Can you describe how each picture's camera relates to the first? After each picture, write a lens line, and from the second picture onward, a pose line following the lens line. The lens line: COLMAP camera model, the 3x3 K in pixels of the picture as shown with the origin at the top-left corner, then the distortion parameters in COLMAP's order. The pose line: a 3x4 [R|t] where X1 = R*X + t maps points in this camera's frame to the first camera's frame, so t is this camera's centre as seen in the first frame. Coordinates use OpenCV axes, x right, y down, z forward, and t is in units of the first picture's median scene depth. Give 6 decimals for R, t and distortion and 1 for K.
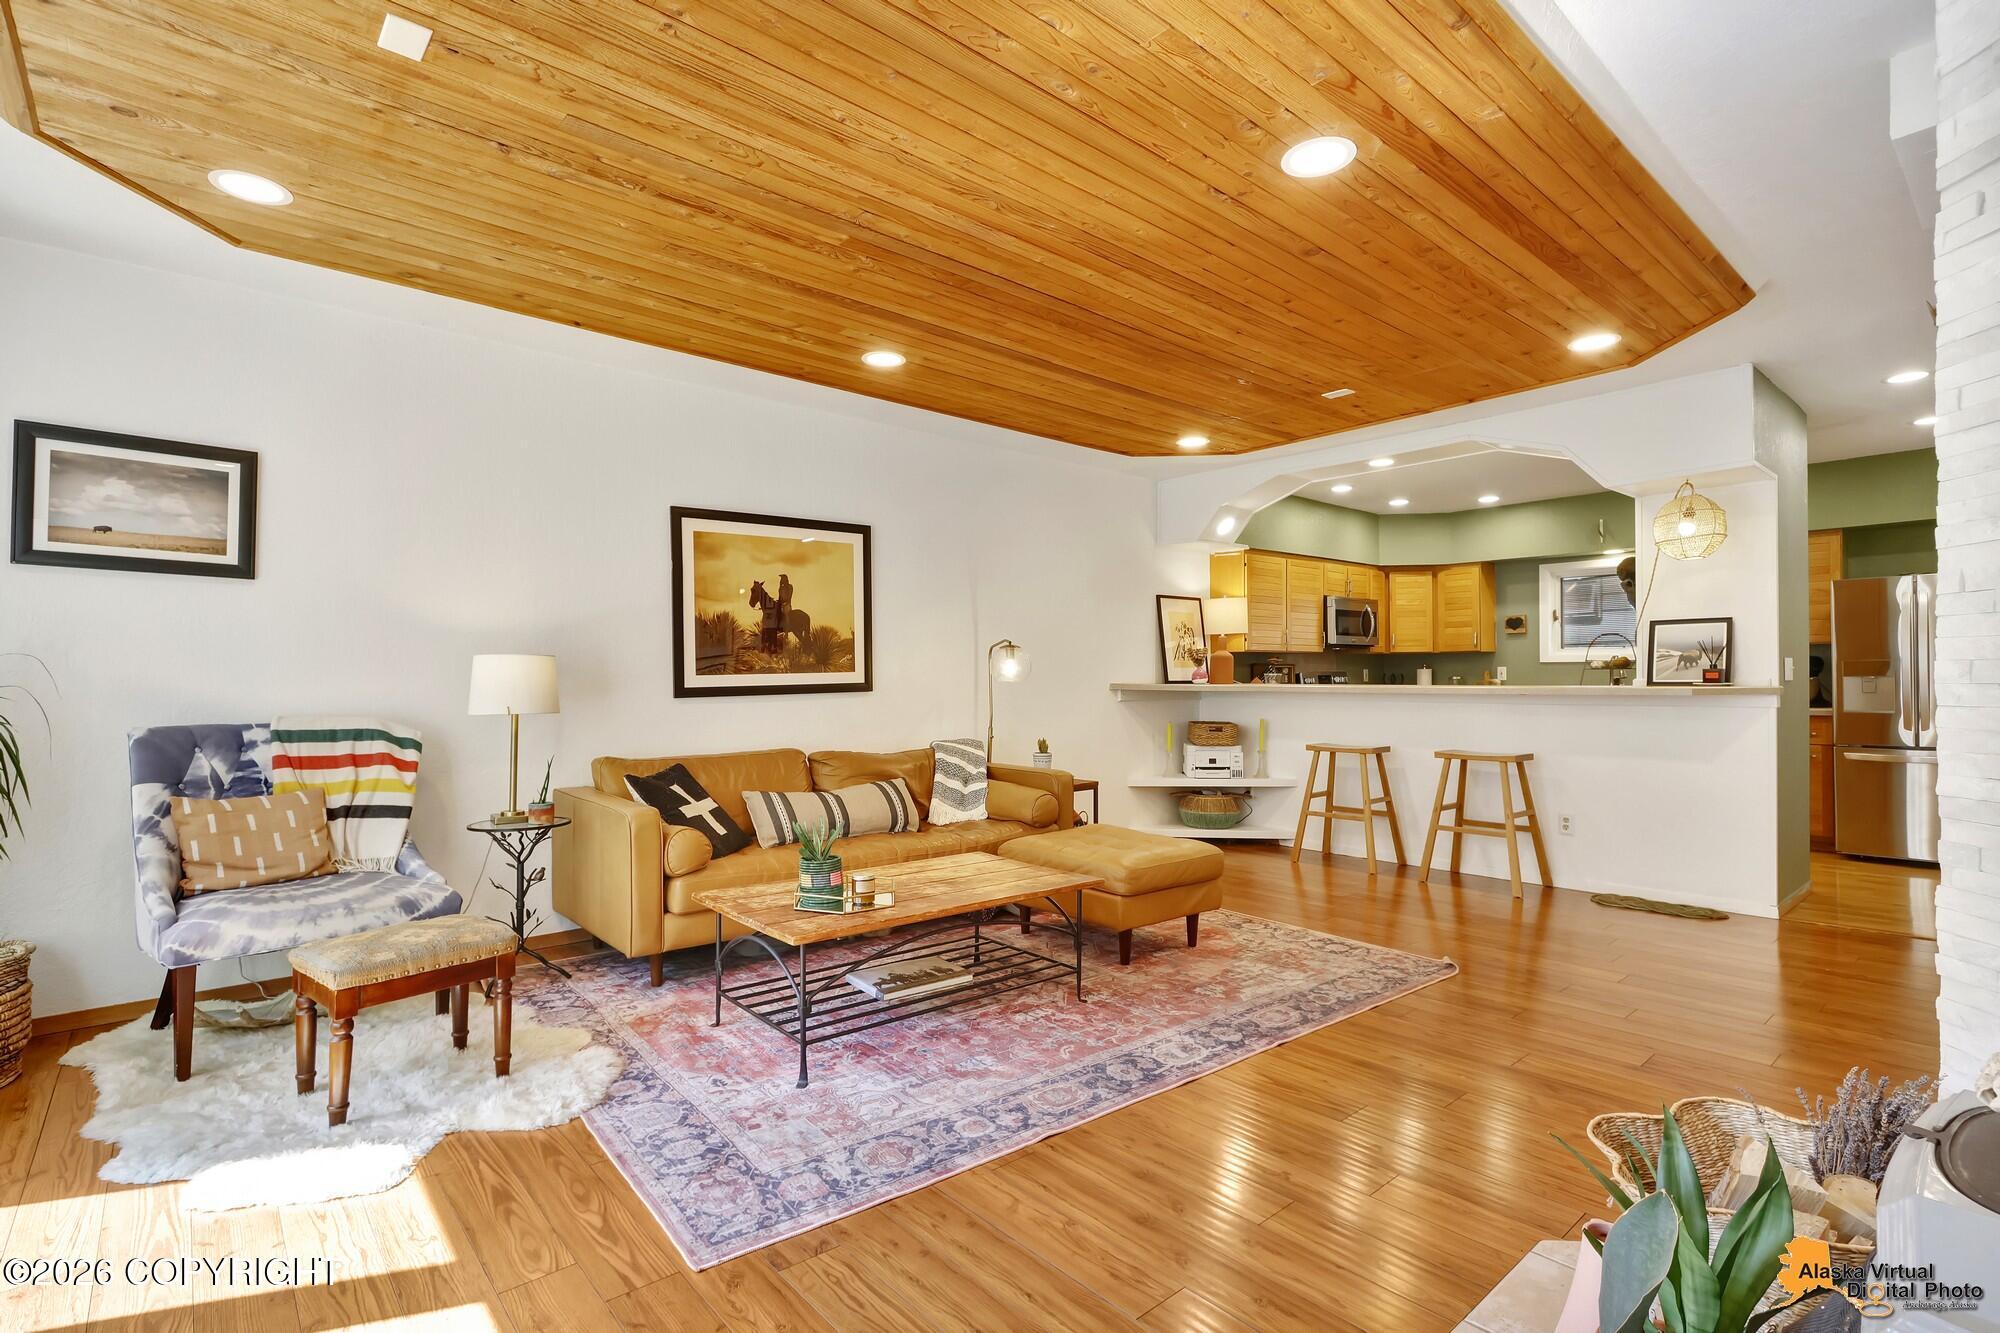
lens RADIAL K [[958.9, 0, 971.0], [0, 958.9, 665.5], [0, 0, 1]] dist [0.005015, -0.003176]
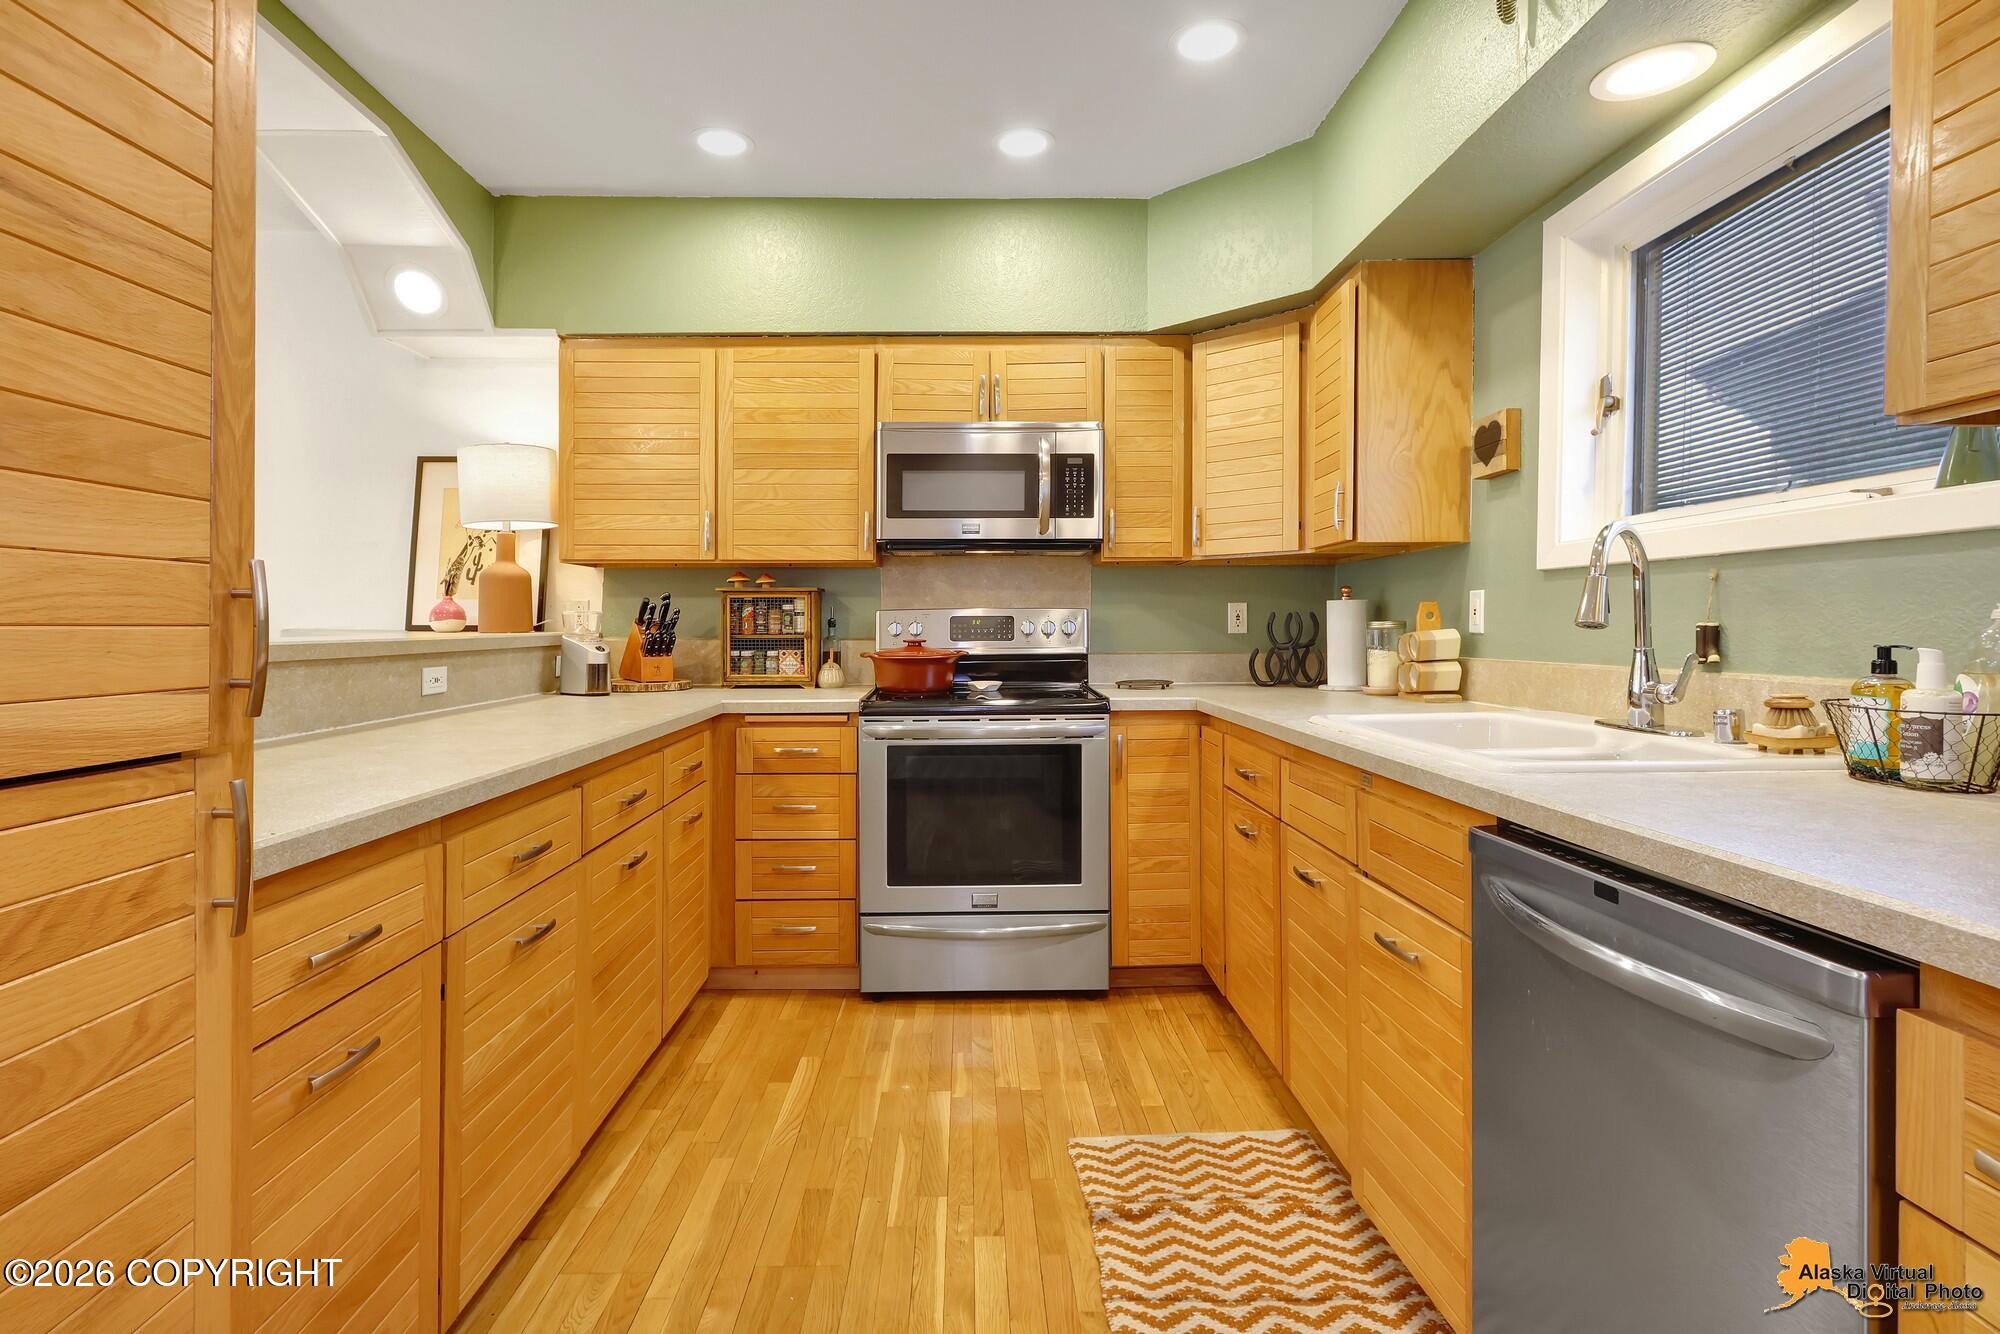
lens RADIAL K [[1043.5, 0, 929.5], [0, 1043.5, 629.3], [0, 0, 1]] dist [0.003467, -0.002618]
pose [[0.759001, 0.008831, -0.651029, 1.408866], [0.000146, 0.999906, 0.013734, 0.017897], [0.651089, -0.010519, 0.758928, 1.418622]]
